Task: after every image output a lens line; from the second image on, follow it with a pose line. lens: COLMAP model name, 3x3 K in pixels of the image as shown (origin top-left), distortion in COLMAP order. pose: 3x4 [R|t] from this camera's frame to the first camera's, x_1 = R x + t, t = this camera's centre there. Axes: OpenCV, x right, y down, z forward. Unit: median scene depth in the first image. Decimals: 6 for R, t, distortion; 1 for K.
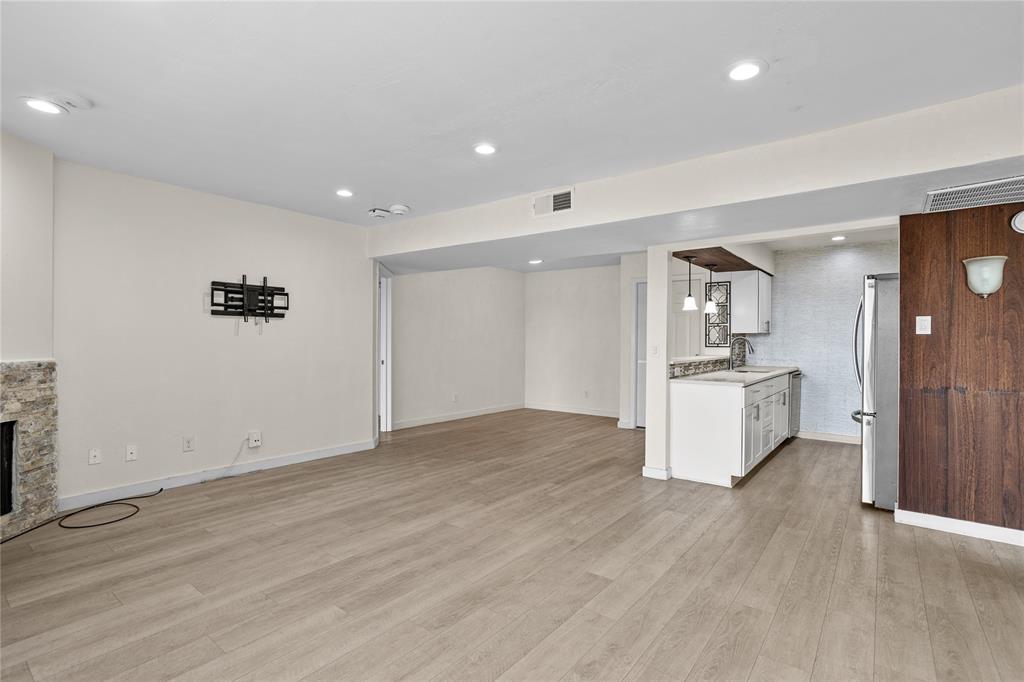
lens RADIAL K [[494.7, 0, 508.0], [0, 494.7, 333.7], [0, 0, 1]] dist [-0.013656, 0.003468]
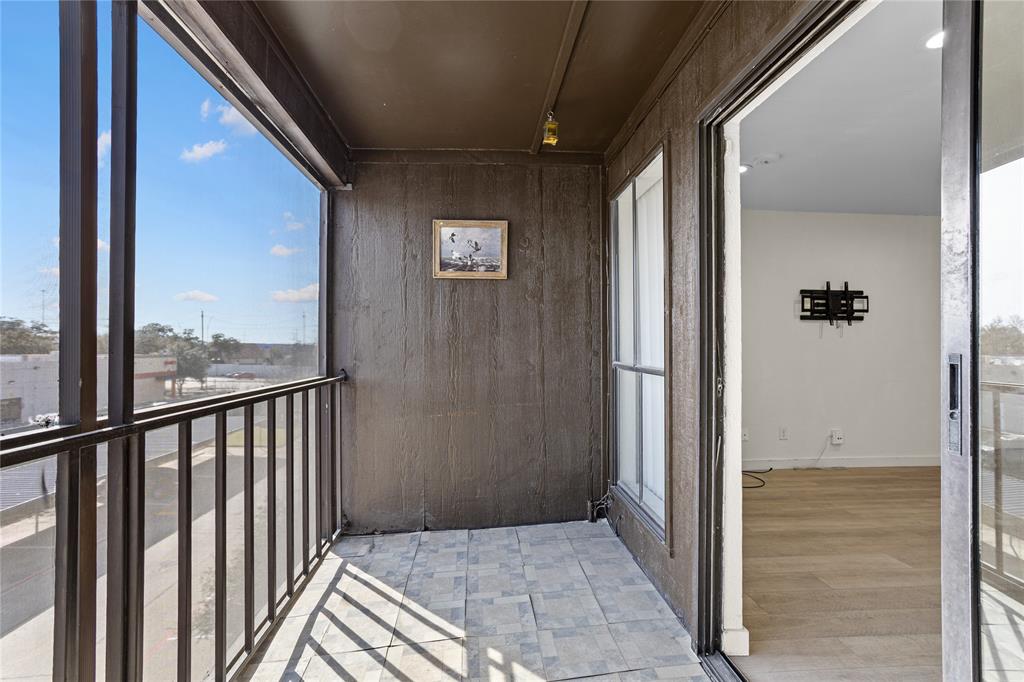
lens RADIAL K [[494.7, 0, 510.7], [0, 494.7, 340.2], [0, 0, 1]] dist [-0.013656, 0.003468]
pose [[0.682460, -0.007316, -0.730886, -0.237911], [0.007504, 0.999967, -0.003003, 0.006264], [0.730885, -0.003435, 0.682493, -0.239858]]
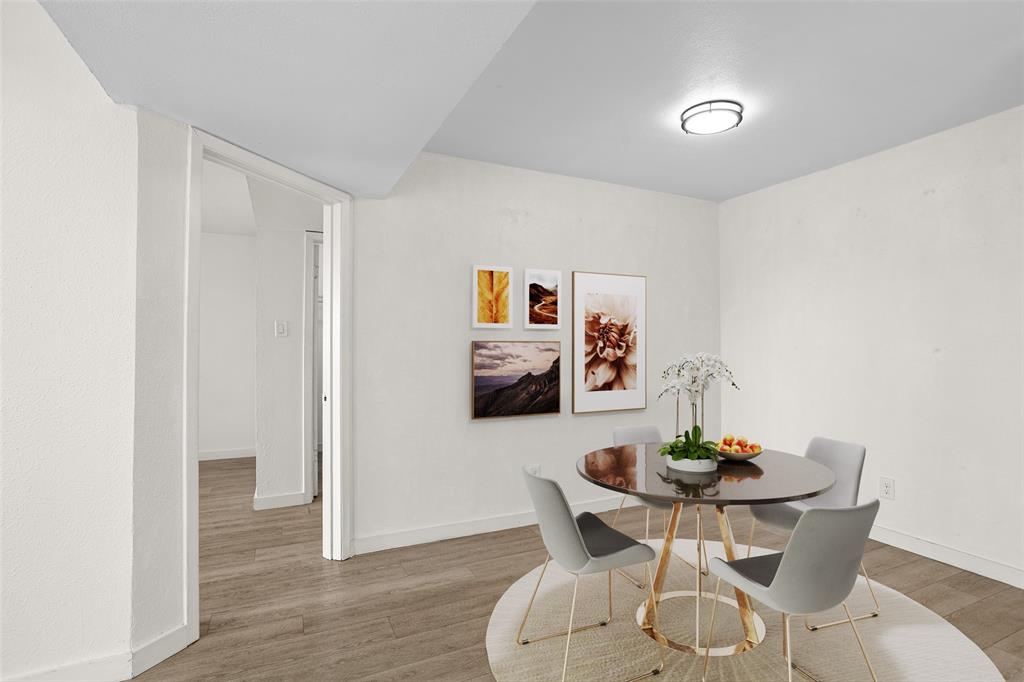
lens RADIAL K [[494.7, 0, 508.1], [0, 494.7, 343.9], [0, 0, 1]] dist [-0.013656, 0.003468]
pose [[0.908105, 0.007601, -0.418673, 0.120276], [-0.005577, 0.999966, 0.006058, 0.007587], [0.418704, -0.003166, 0.908117, 1.057267]]
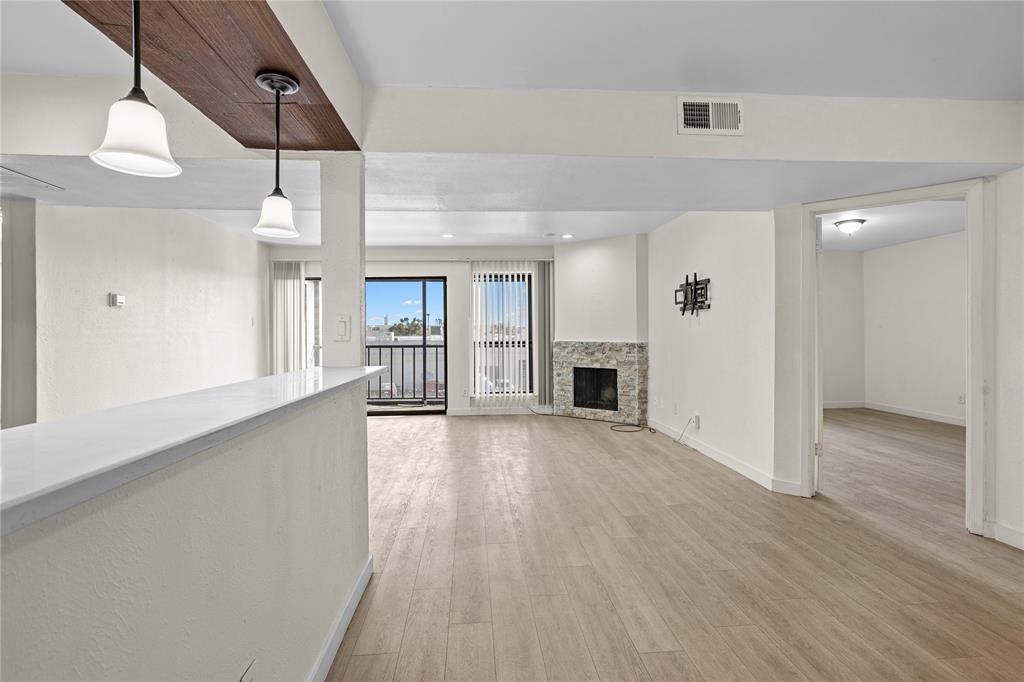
lens RADIAL K [[494.7, 0, 514.5], [0, 494.7, 335.3], [0, 0, 1]] dist [-0.013656, 0.003468]
pose [[-0.728737, 0.004972, -0.684776, 0.583076], [0.011167, 0.999927, -0.004623, 0.024089], [0.684703, -0.011016, -0.728739, 1.640231]]
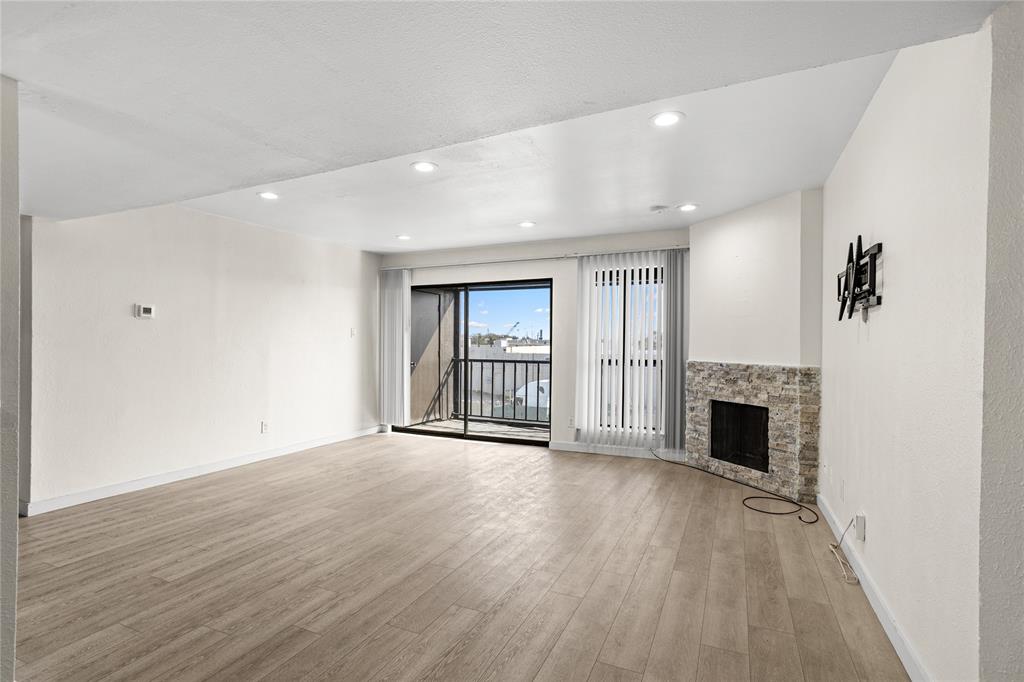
lens RADIAL K [[494.7, 0, 518.9], [0, 494.7, 350.6], [0, 0, 1]] dist [-0.013656, 0.003468]
pose [[-0.968792, -0.008798, -0.247719, 0.010618], [-0.008552, 0.999961, -0.002066, 0.018705], [0.247728, 0.000117, -0.968830, 1.558415]]
